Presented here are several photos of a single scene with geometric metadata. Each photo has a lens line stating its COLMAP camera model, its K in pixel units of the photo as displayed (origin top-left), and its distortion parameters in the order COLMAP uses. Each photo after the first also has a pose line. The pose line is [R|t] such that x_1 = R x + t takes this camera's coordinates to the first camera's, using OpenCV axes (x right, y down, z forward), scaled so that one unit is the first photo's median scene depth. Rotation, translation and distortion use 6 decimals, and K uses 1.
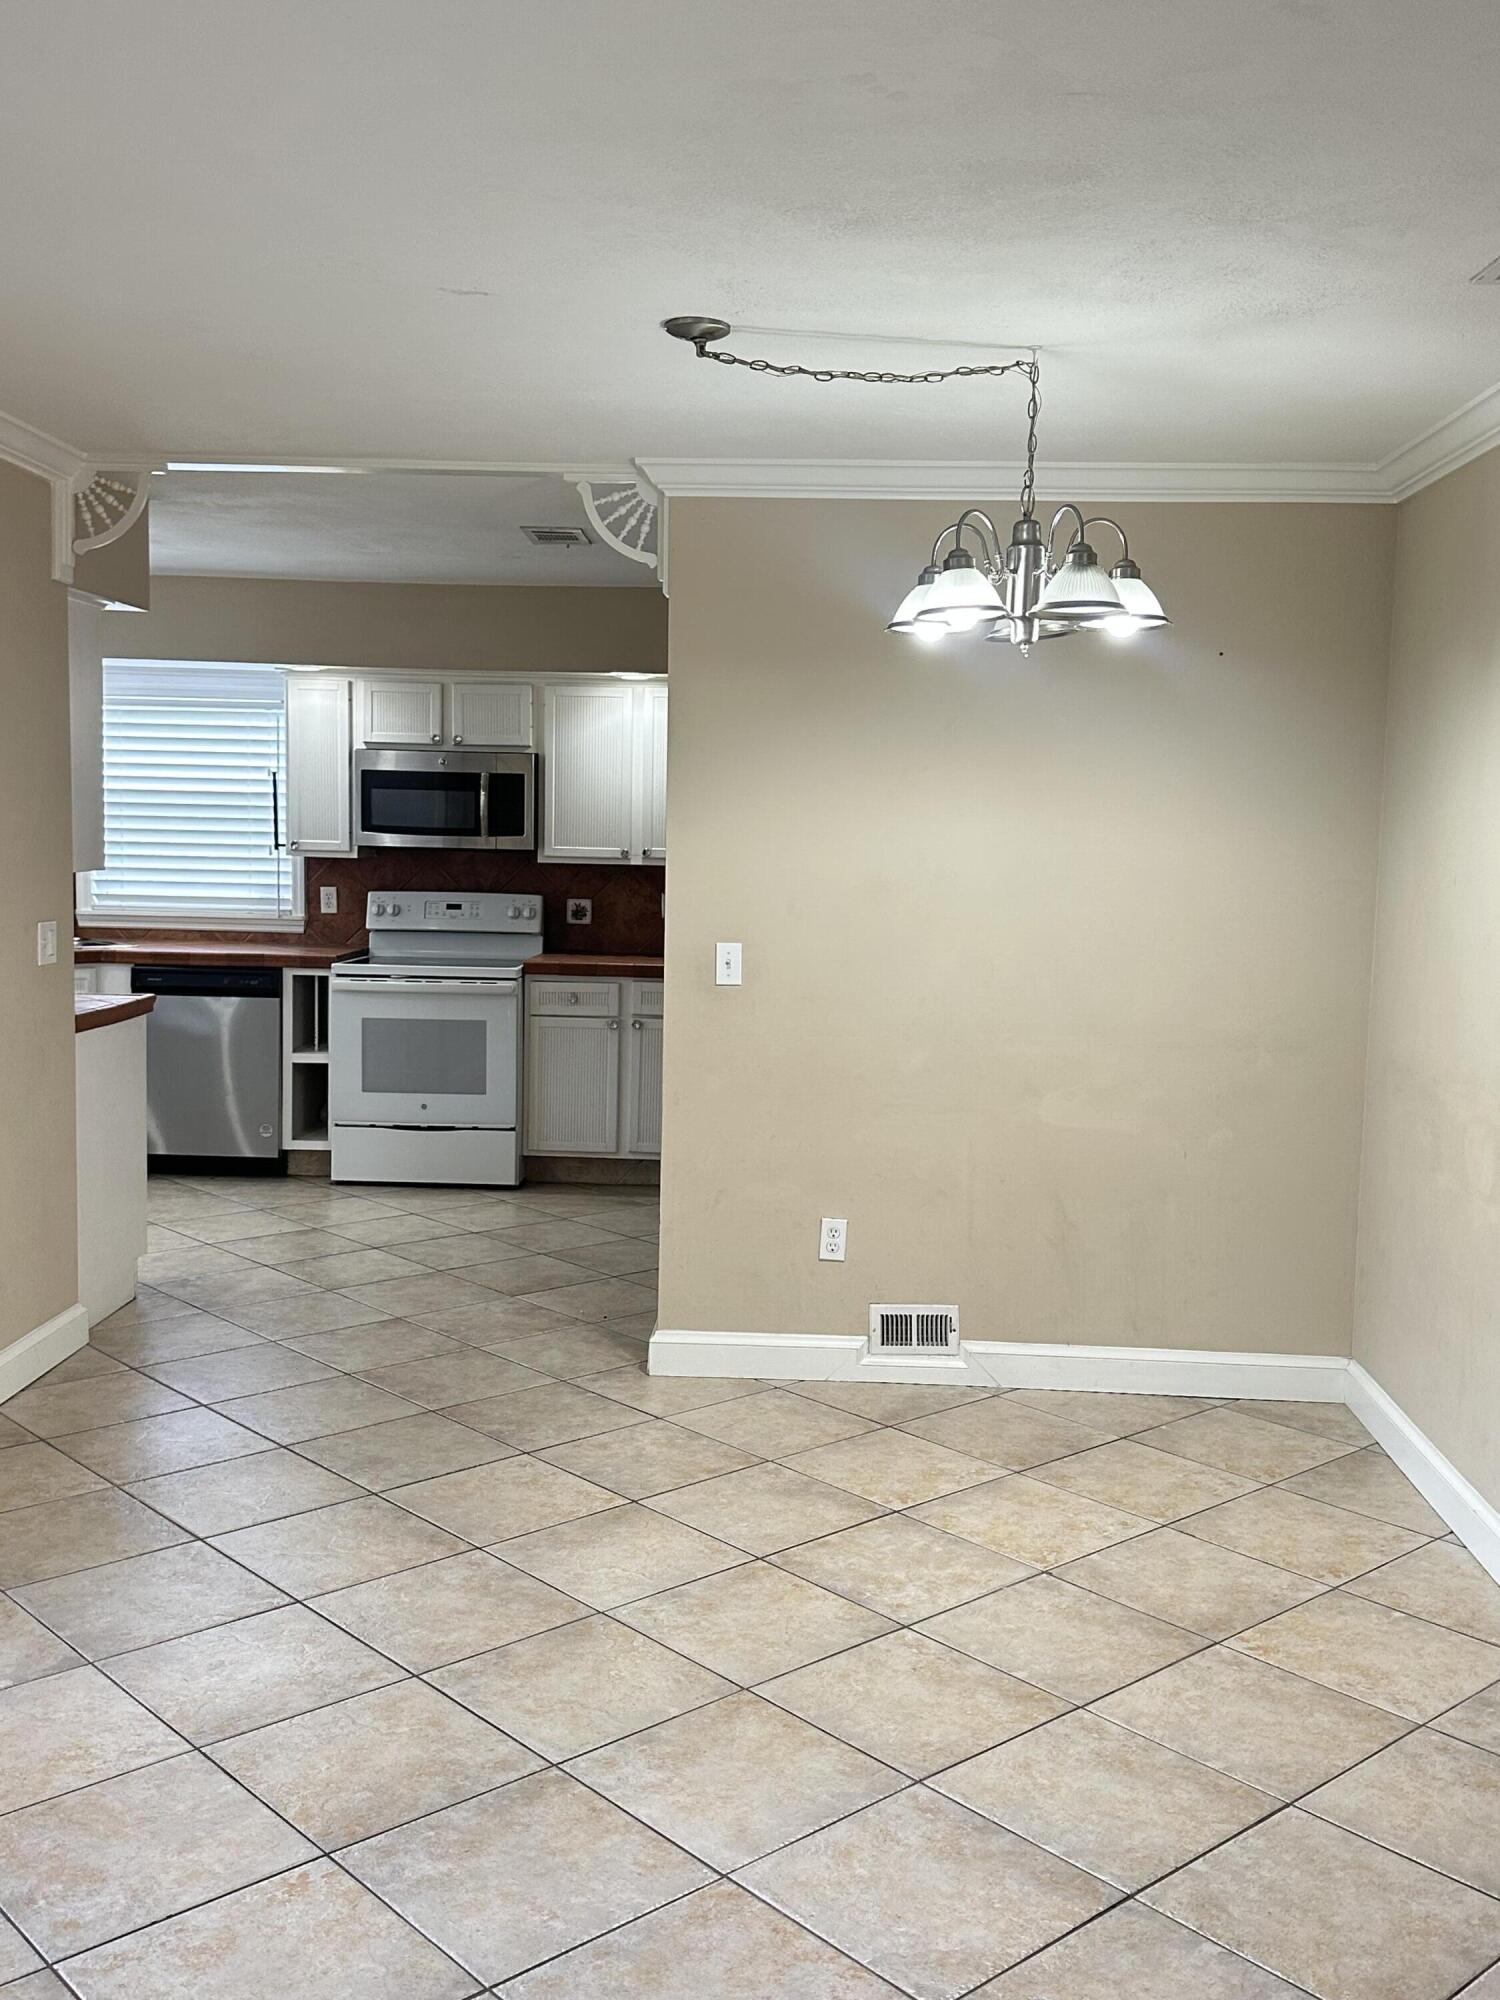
lens RADIAL K [[1864.6, 0, 739.1], [0, 1864.6, 1005.8], [0, 0, 1]] dist [0.150644, -0.293625]
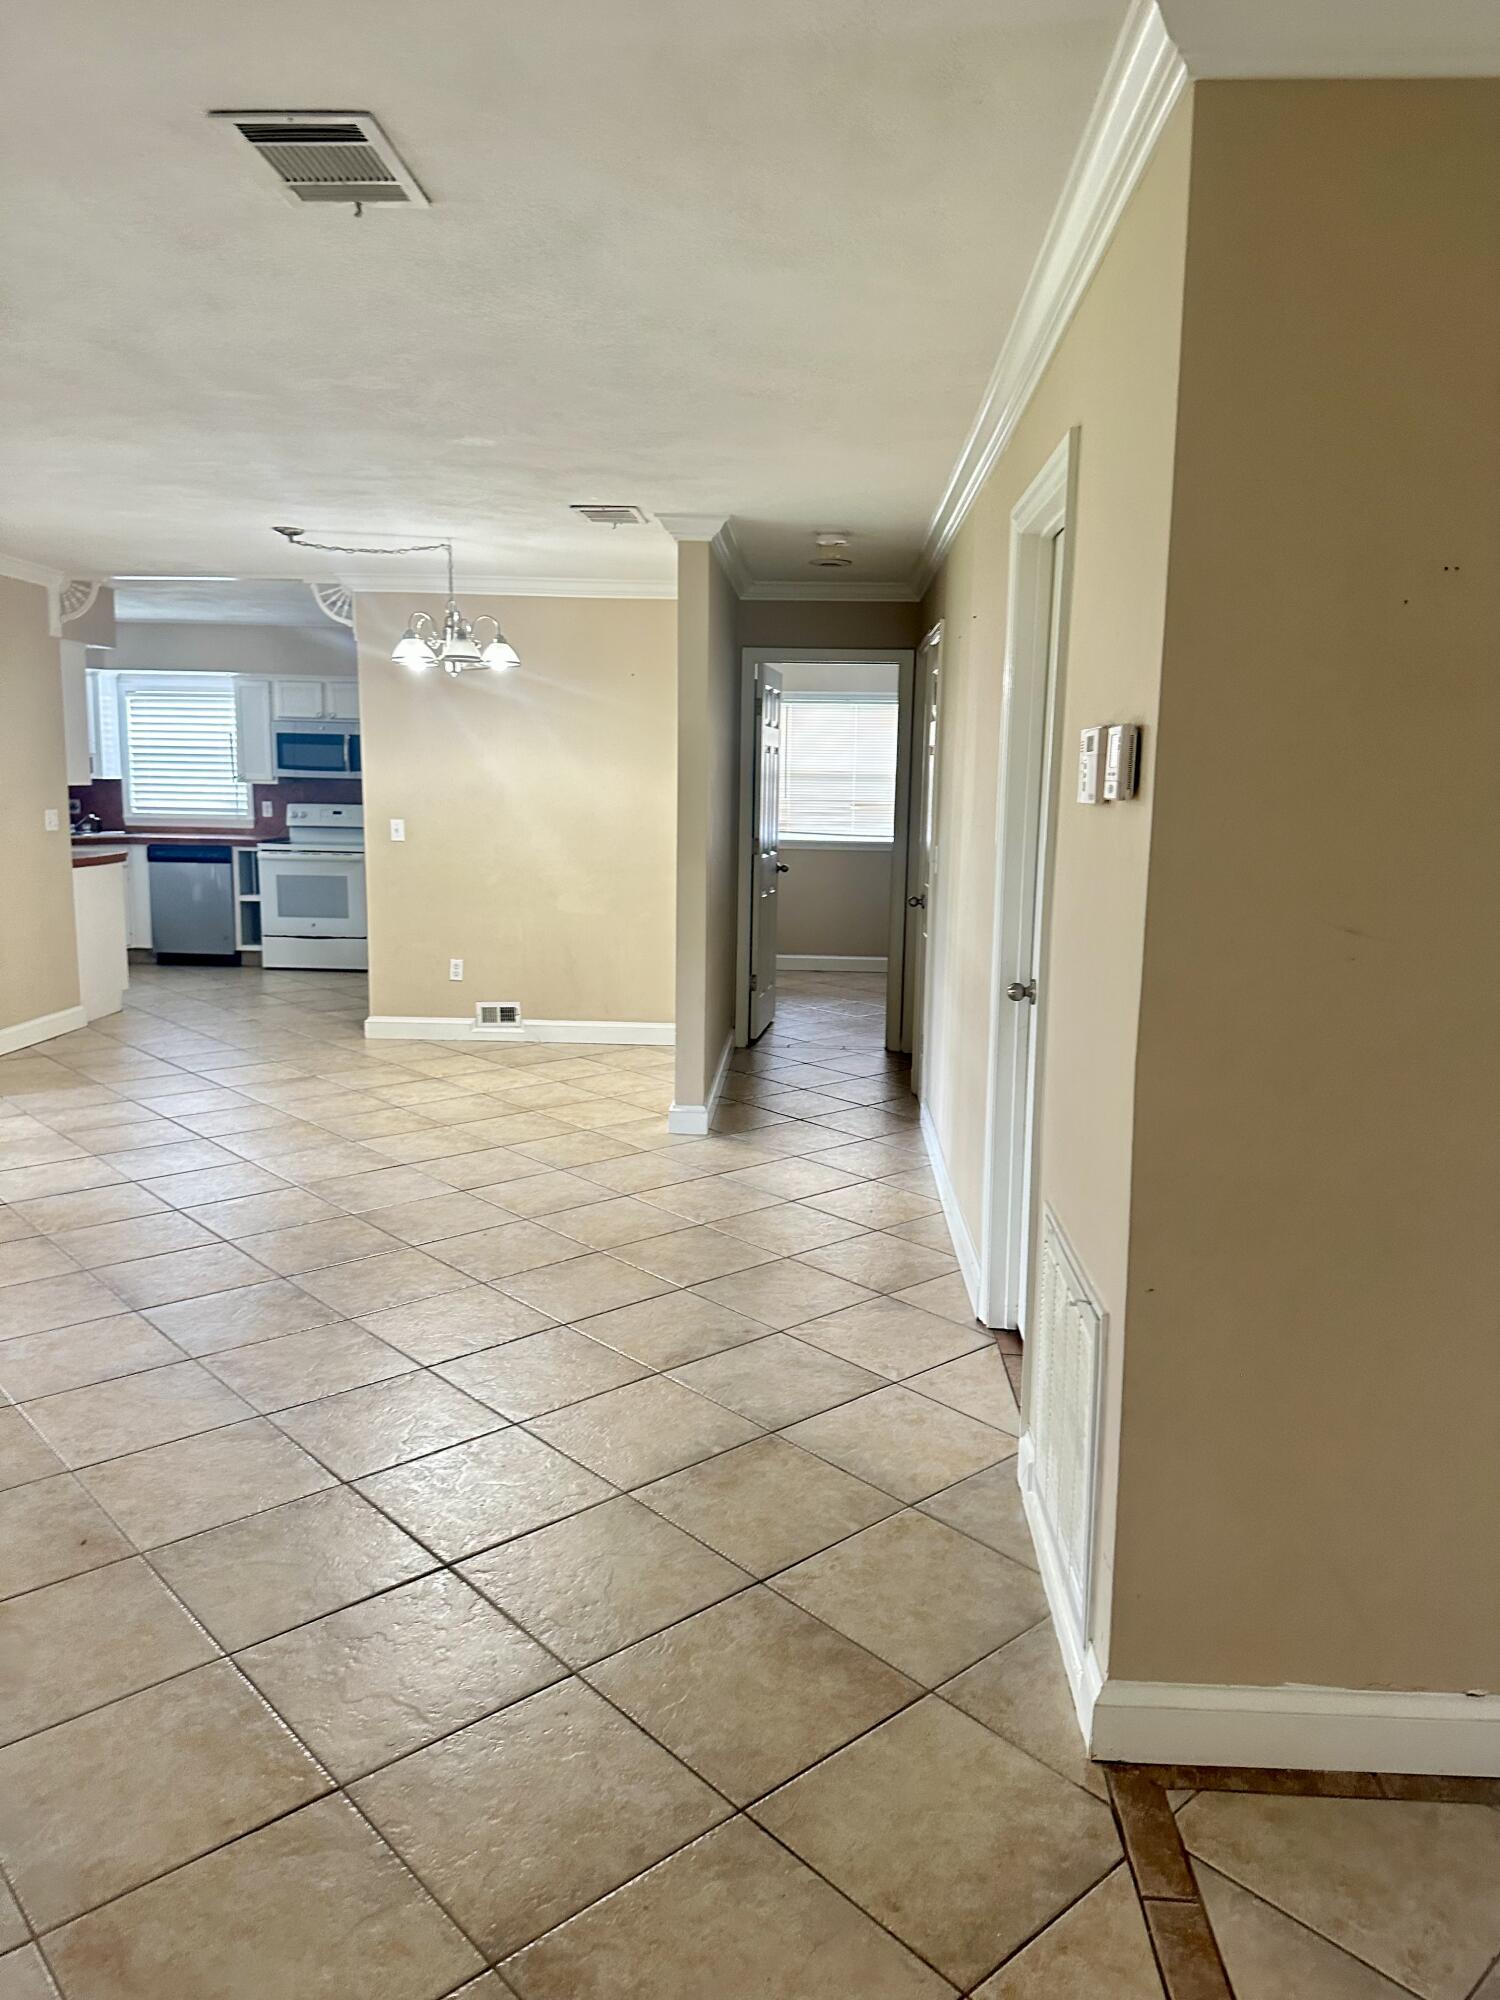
lens RADIAL K [[1386.6, 0, 743.9], [0, 1386.6, 1000.8], [0, 0, 1]] dist [0.124184, -0.235481]
pose [[0.999980, -0.004954, -0.003934, 0.362155], [0.005191, 0.998019, 0.062704, 0.066094], [0.003615, -0.062724, 0.998024, -0.482881]]
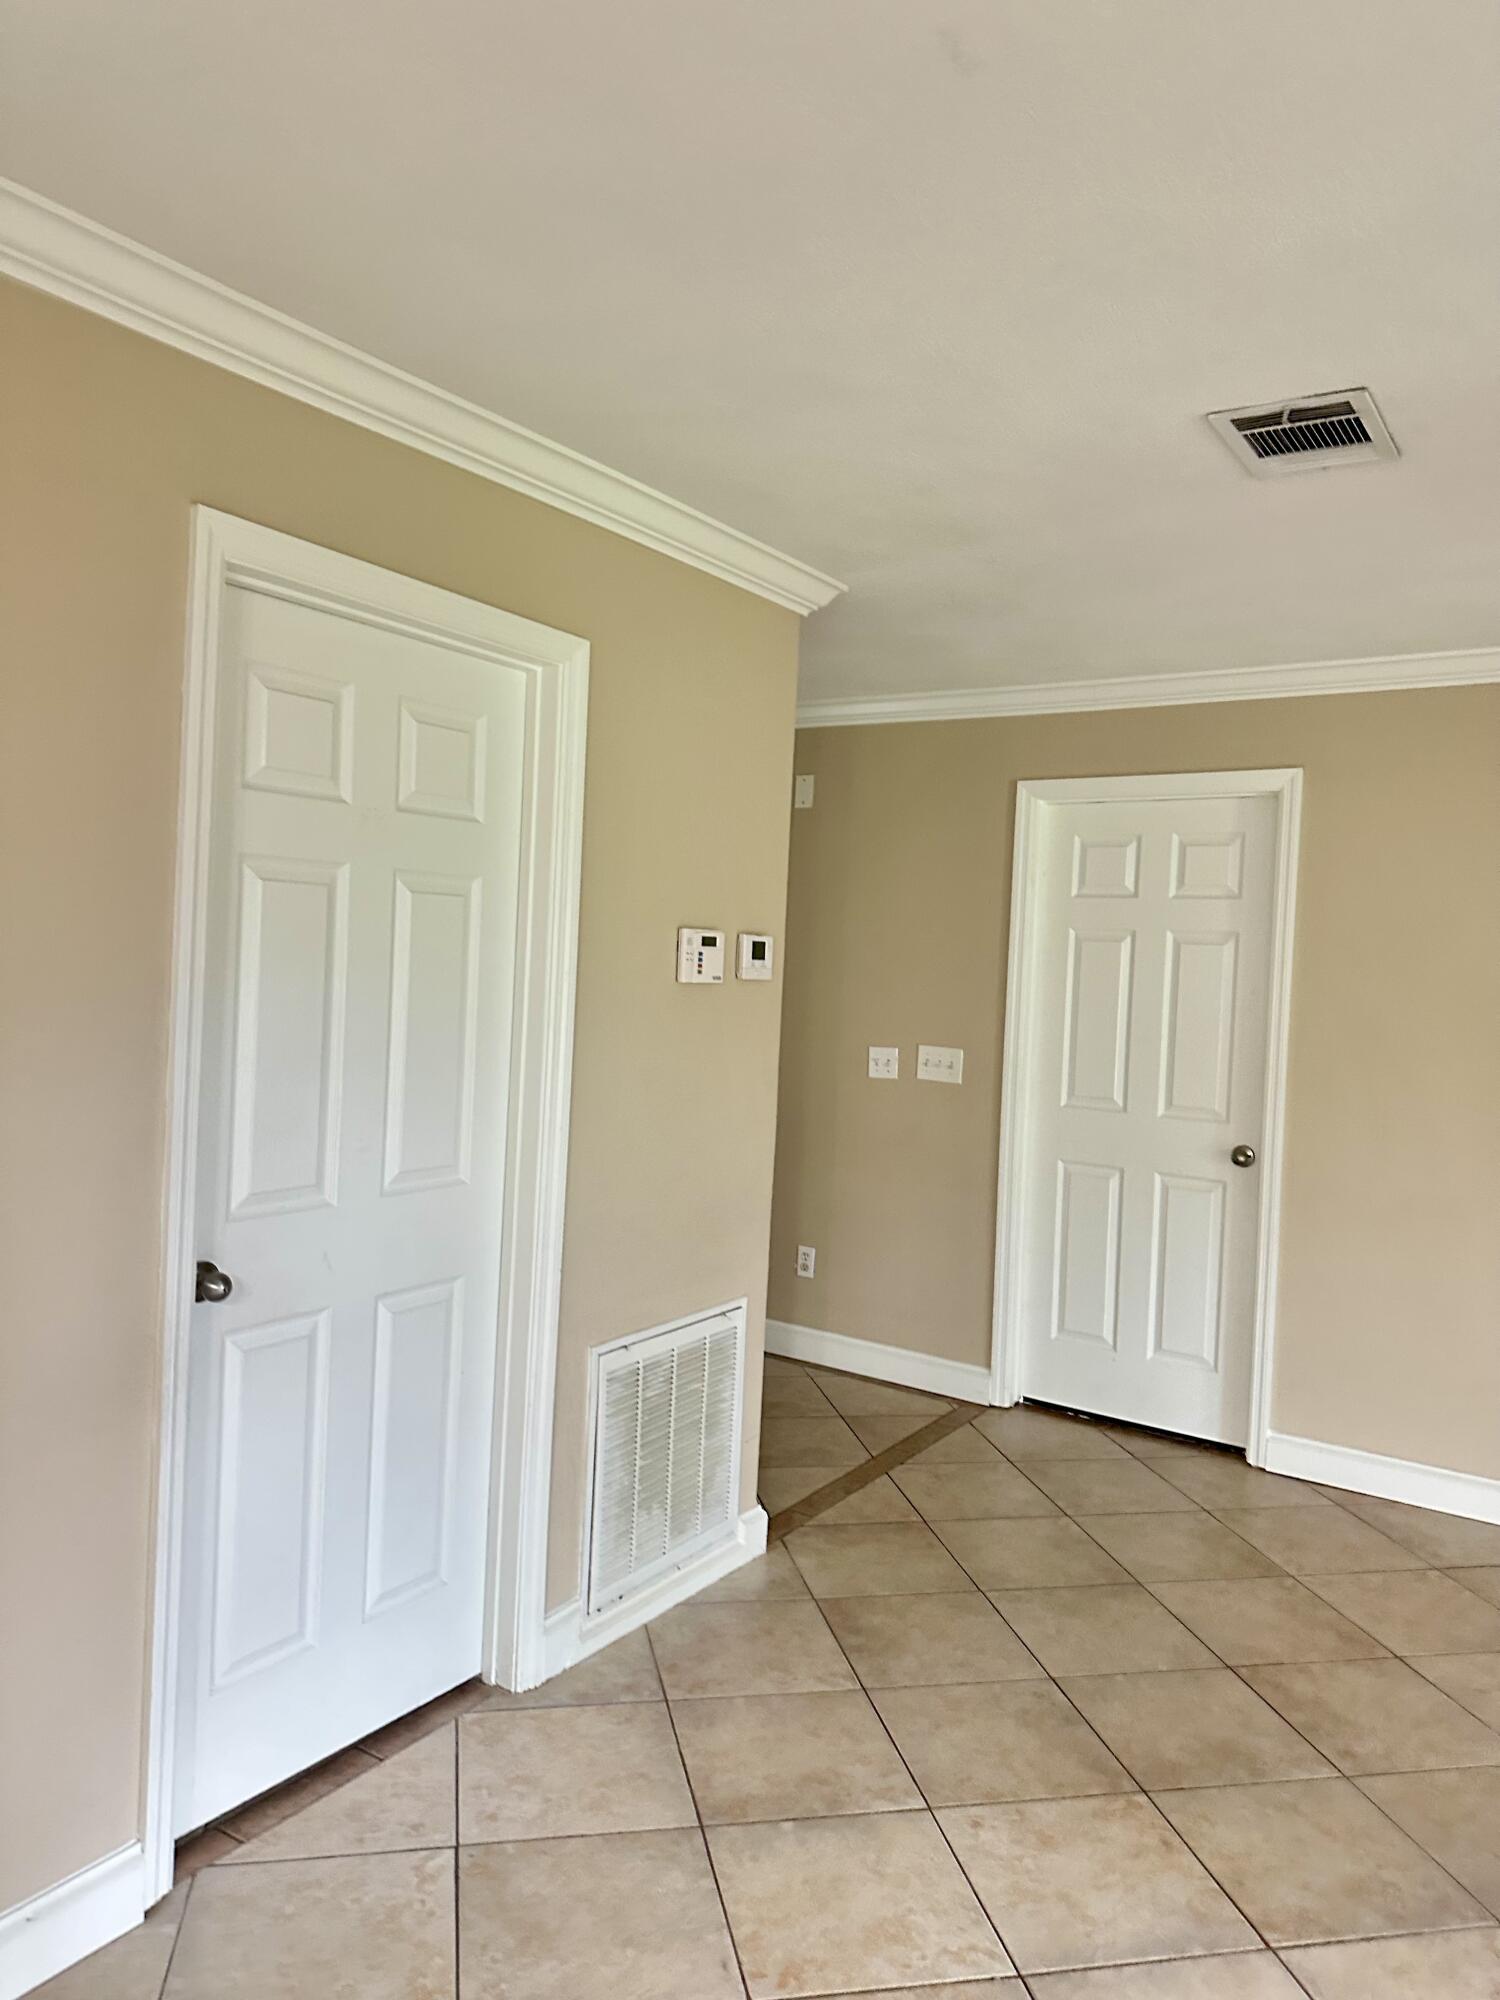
lens RADIAL K [[1385.6, 0, 740.6], [0, 1385.6, 980.8], [0, 0, 1]] dist [0.011945, -0.030833]
pose [[-0.857741, -0.064497, 0.510021, 0.139750], [-0.008644, 0.993768, 0.111135, -0.038882], [-0.514010, 0.090916, -0.852952, 0.492789]]
